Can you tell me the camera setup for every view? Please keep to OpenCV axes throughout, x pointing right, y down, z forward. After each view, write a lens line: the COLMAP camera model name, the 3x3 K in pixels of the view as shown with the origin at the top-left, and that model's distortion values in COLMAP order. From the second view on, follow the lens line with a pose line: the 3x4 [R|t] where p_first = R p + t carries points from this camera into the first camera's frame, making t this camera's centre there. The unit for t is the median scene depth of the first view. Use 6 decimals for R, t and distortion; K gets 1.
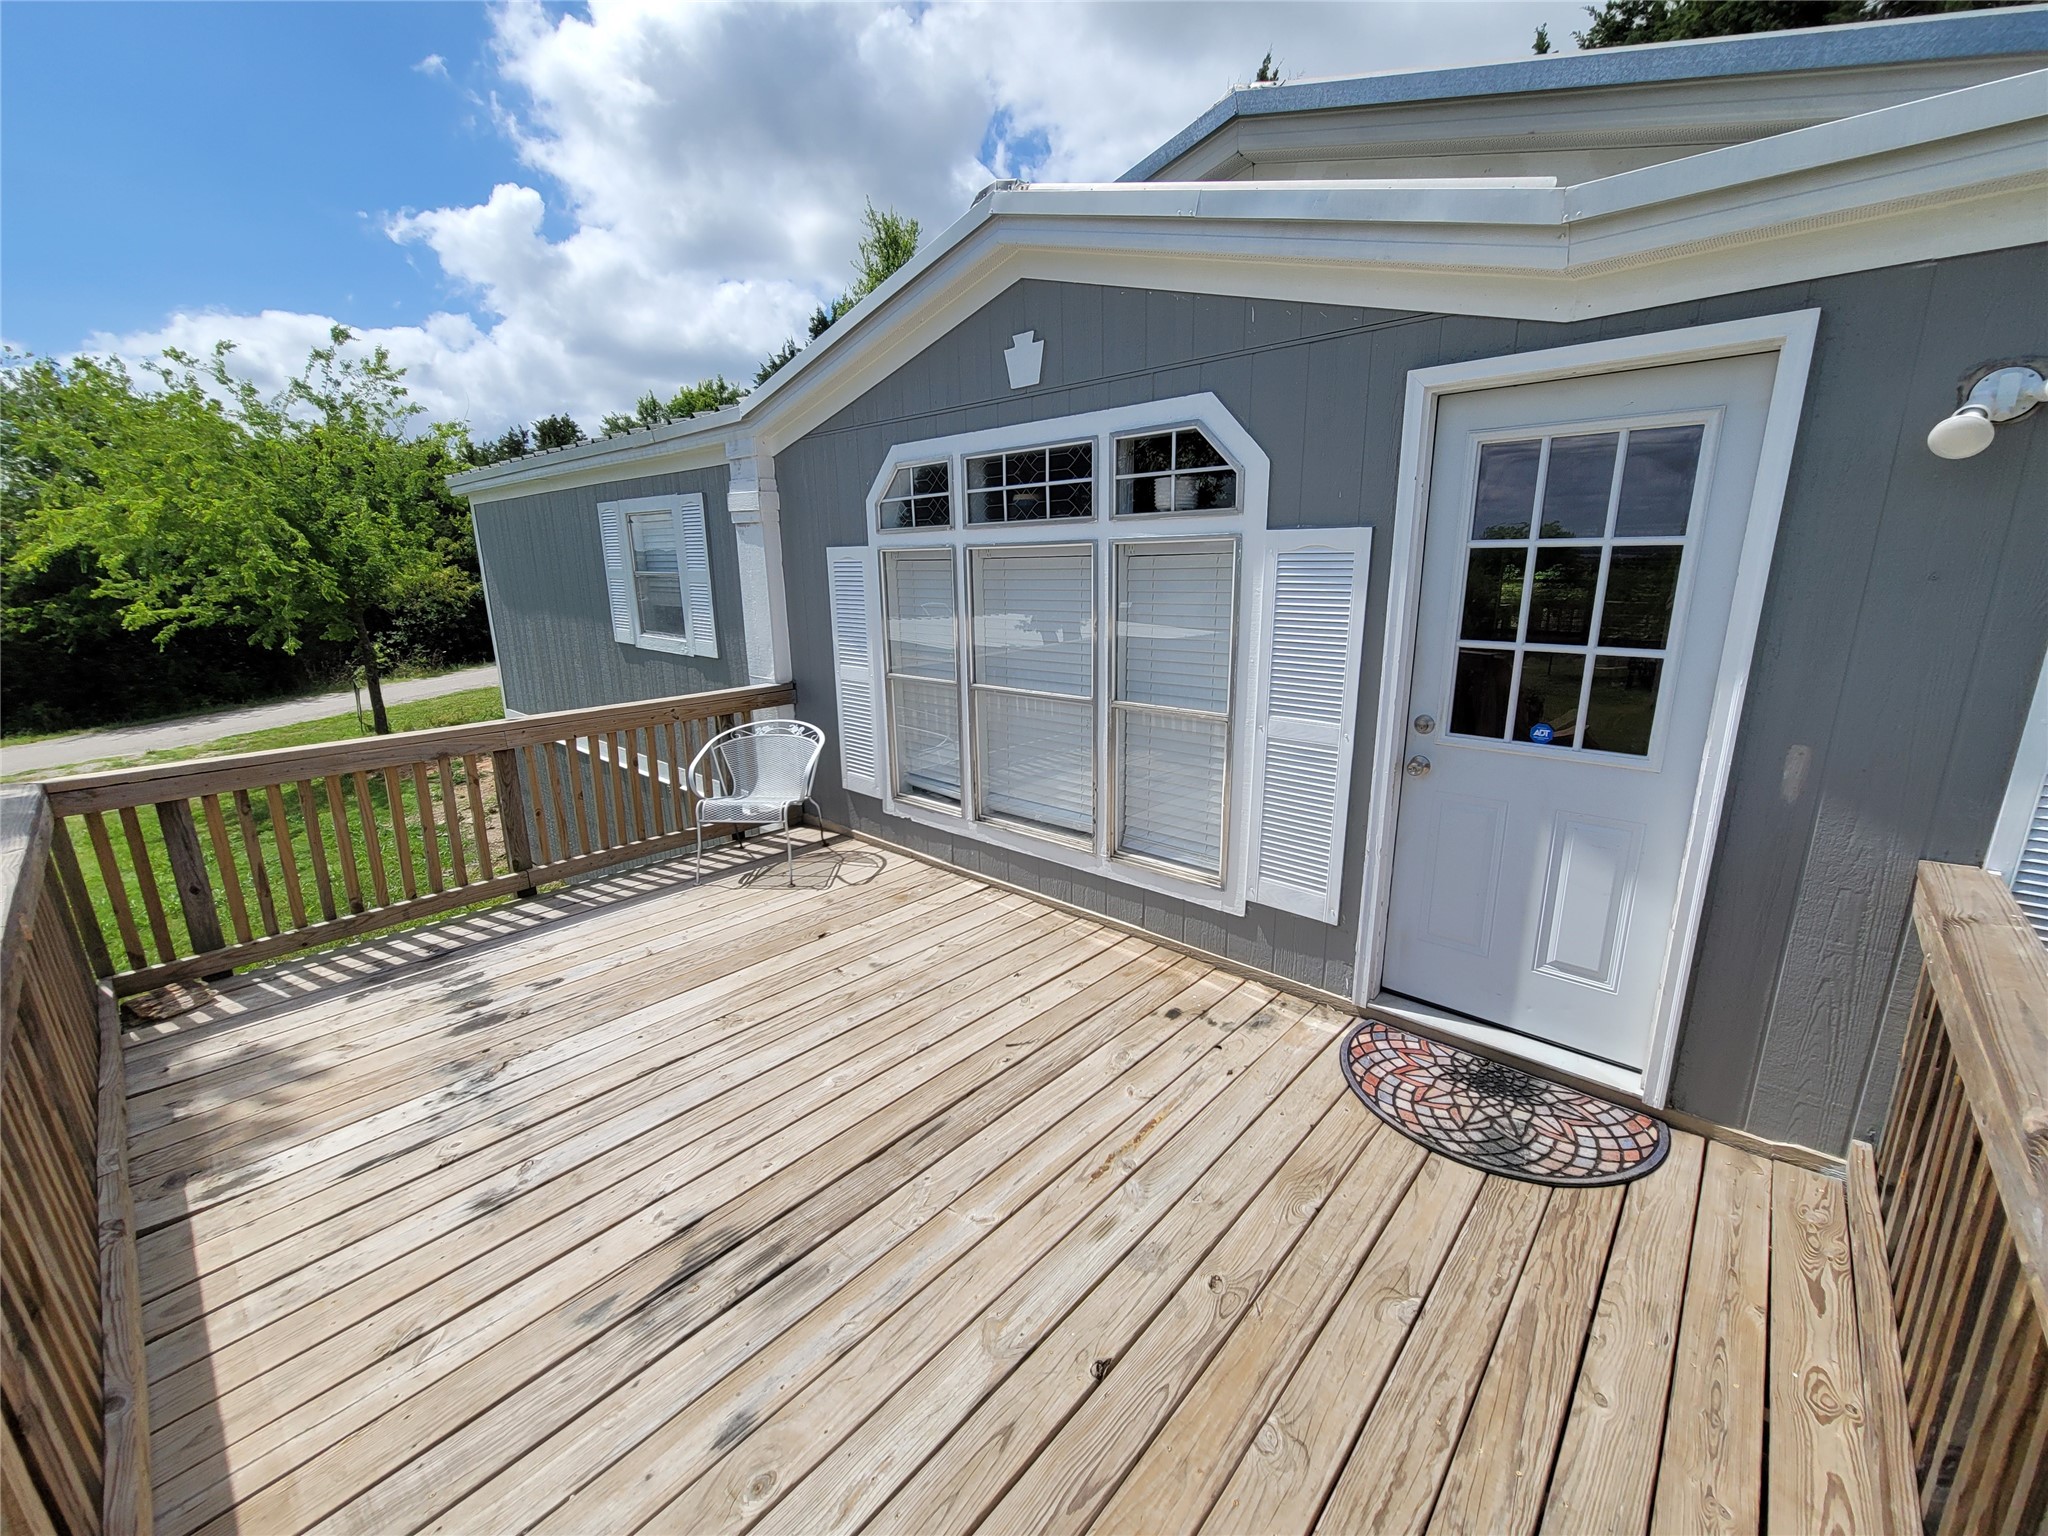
lens RADIAL K [[843.7, 0, 1023.0], [0, 843.7, 773.9], [0, 0, 1]] dist [-0.004323, 0.000296]
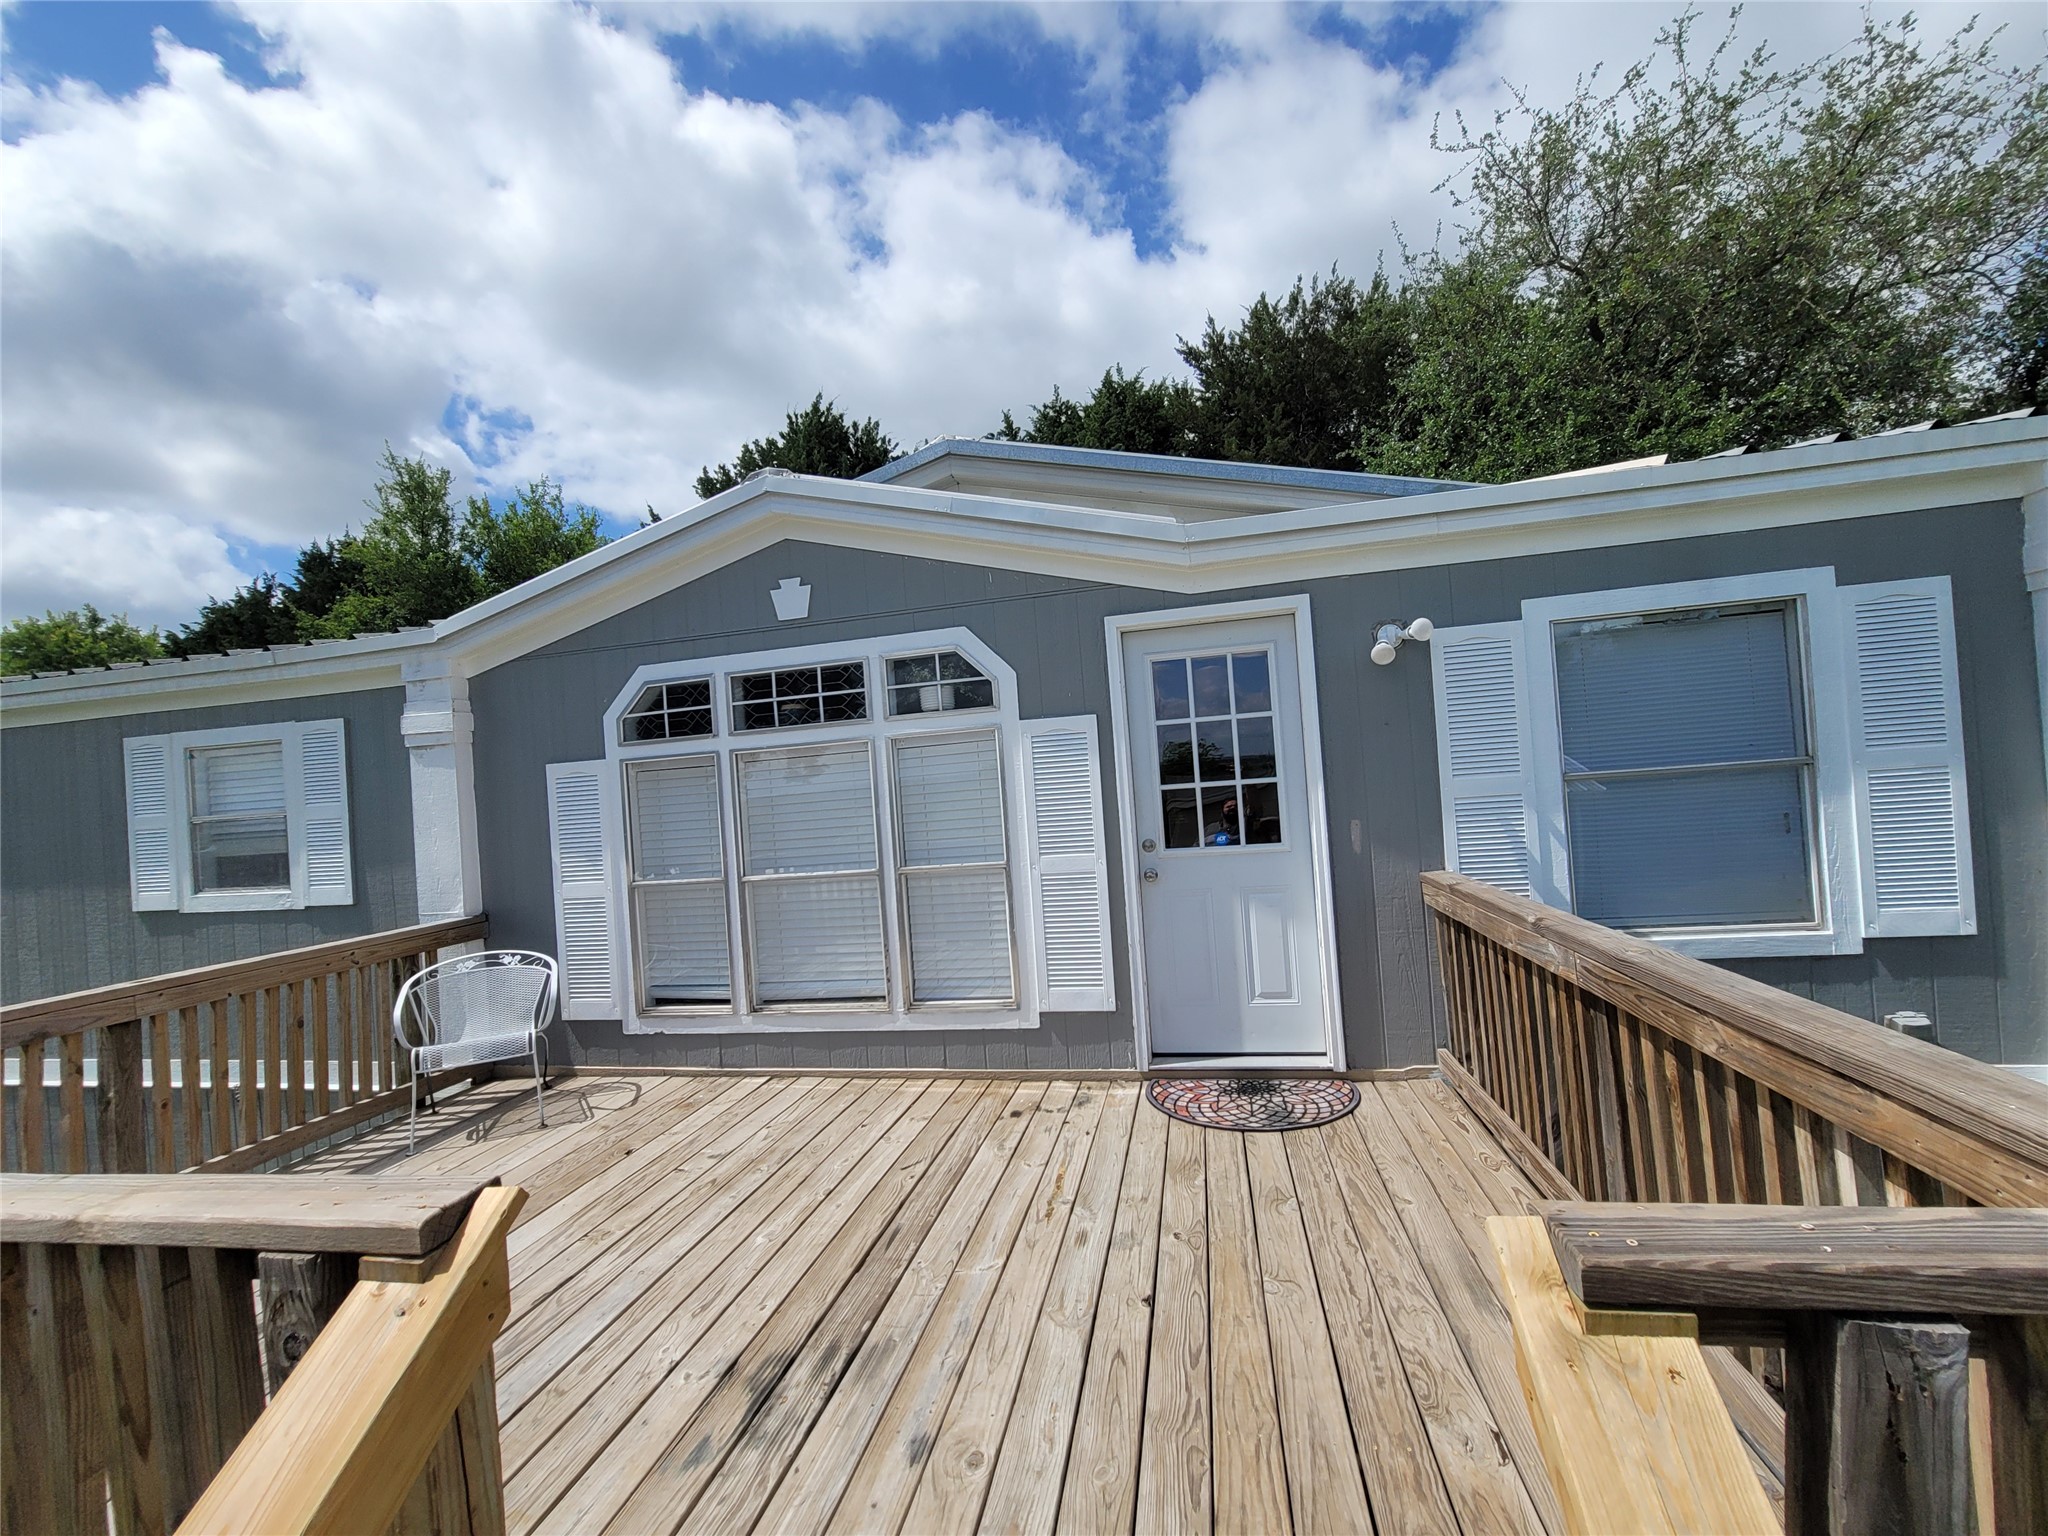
lens RADIAL K [[866.9, 0, 1026.6], [0, 866.9, 772.6], [0, 0, 1]] dist [-0.007376, 0.000142]
pose [[0.862100, -0.040597, 0.505110, -0.353583], [0.182205, 0.954955, -0.234227, 0.104425], [-0.472848, 0.293961, 0.830664, -0.126197]]
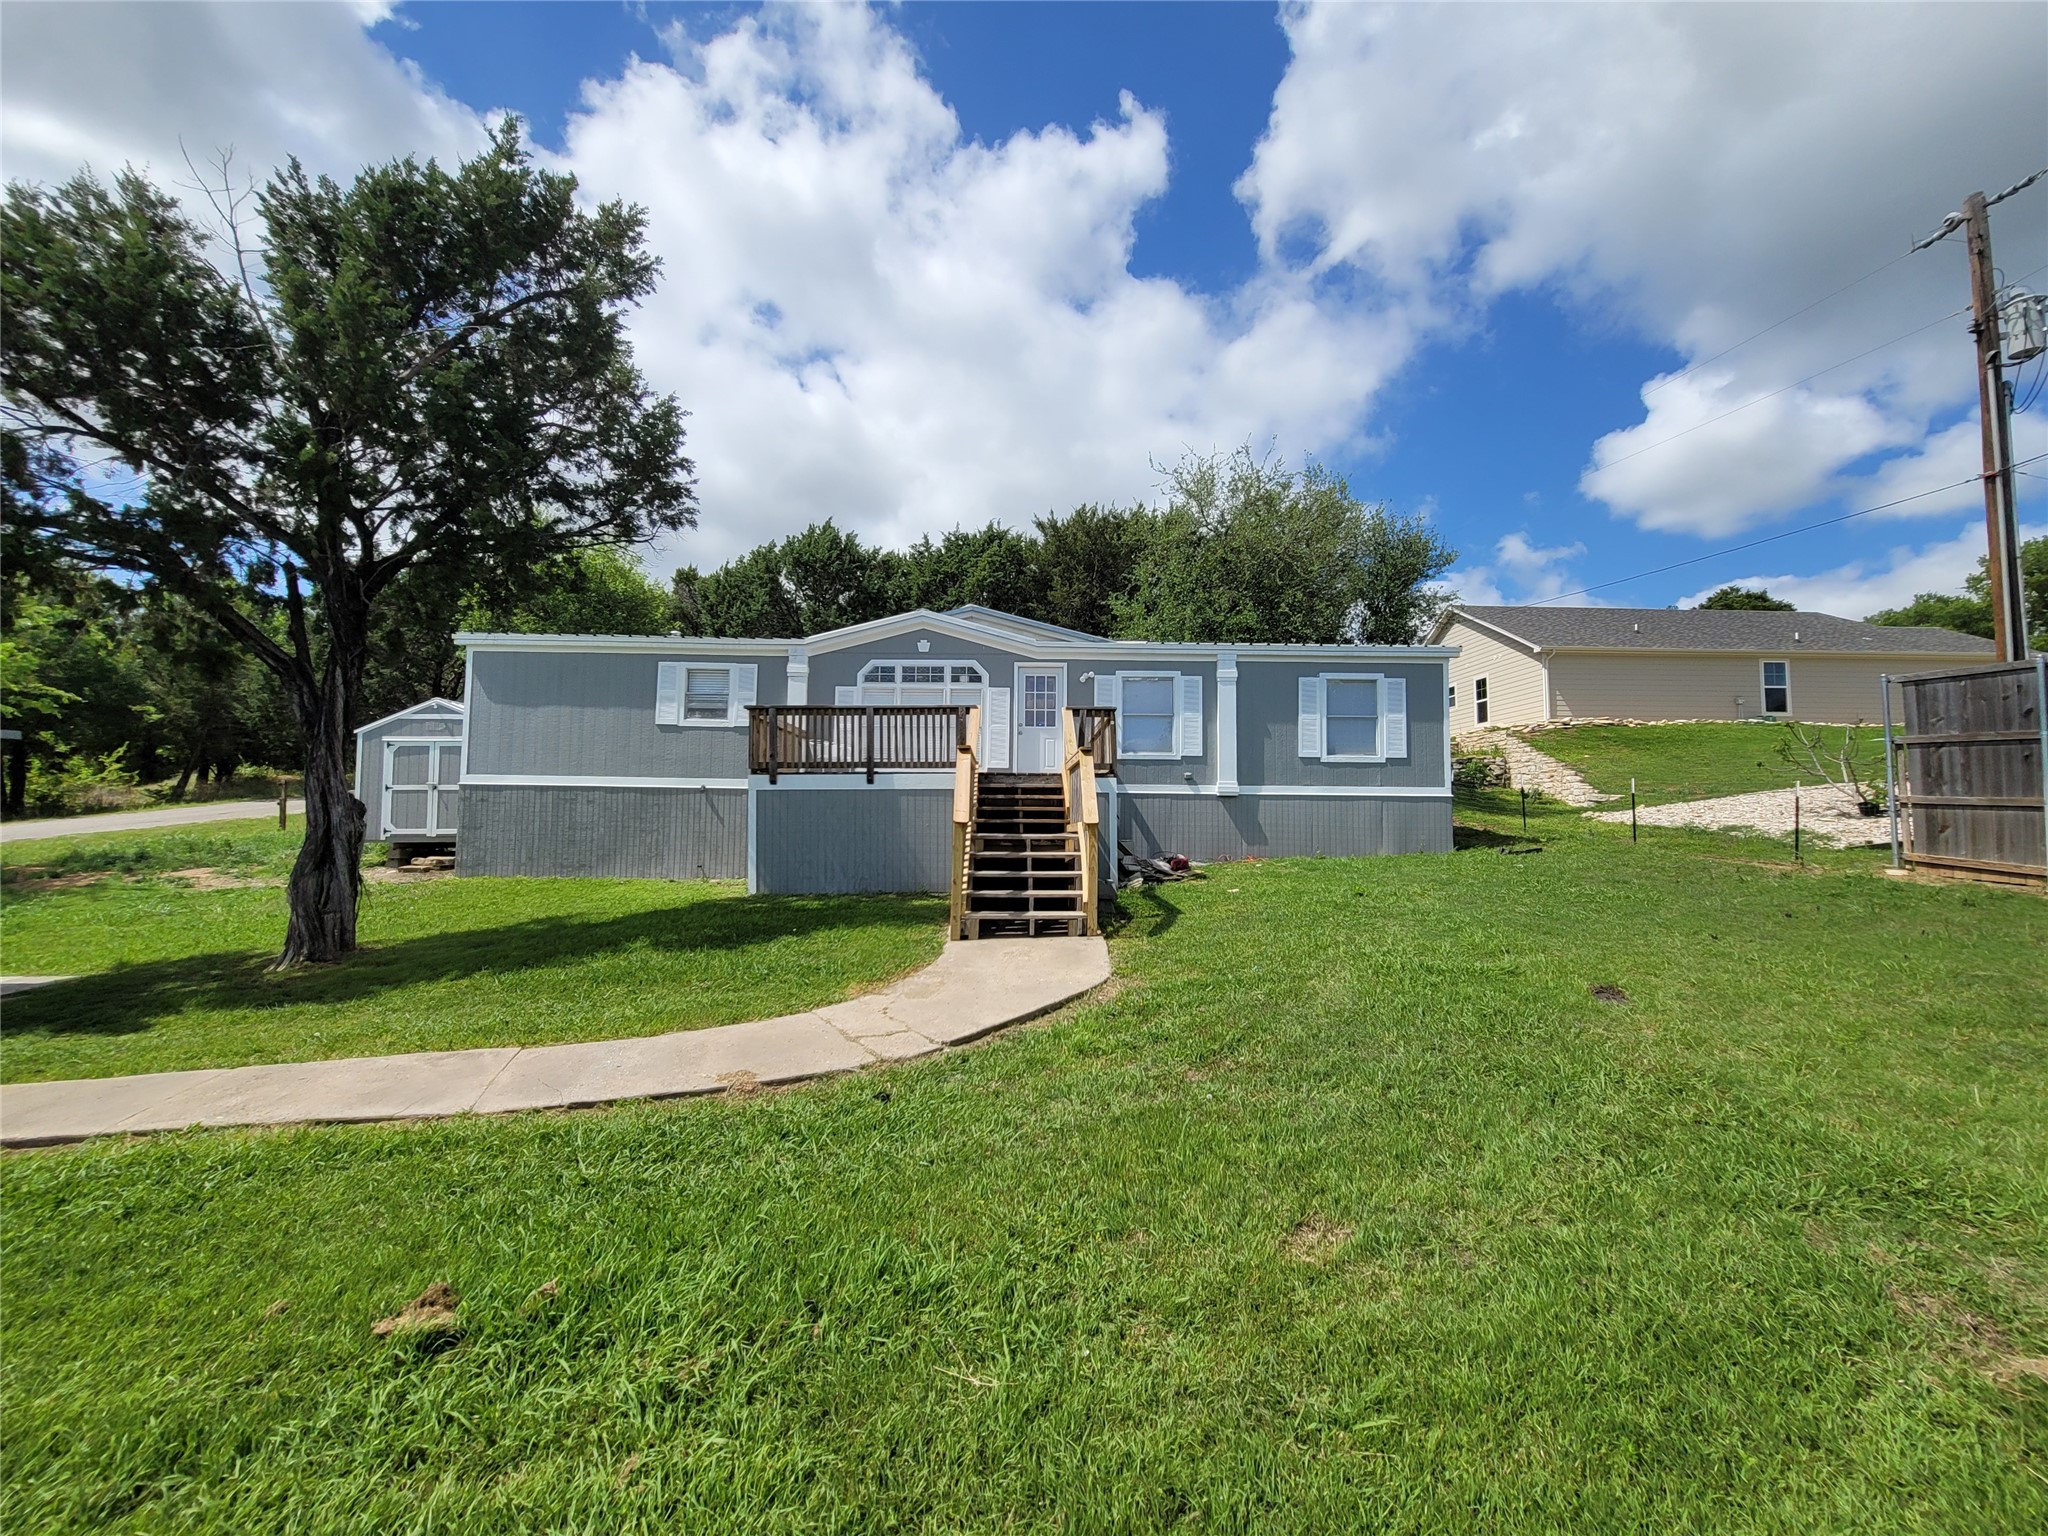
lens RADIAL K [[851.6, 0, 1032.1], [0, 851.6, 764.0], [0, 0, 1]] dist [-0.006894, 0.000567]
pose [[0.730365, 0.062632, 0.680180, -2.485793], [0.148638, 0.957351, -0.247760, 1.217184], [-0.666689, 0.282056, 0.689906, -2.142730]]
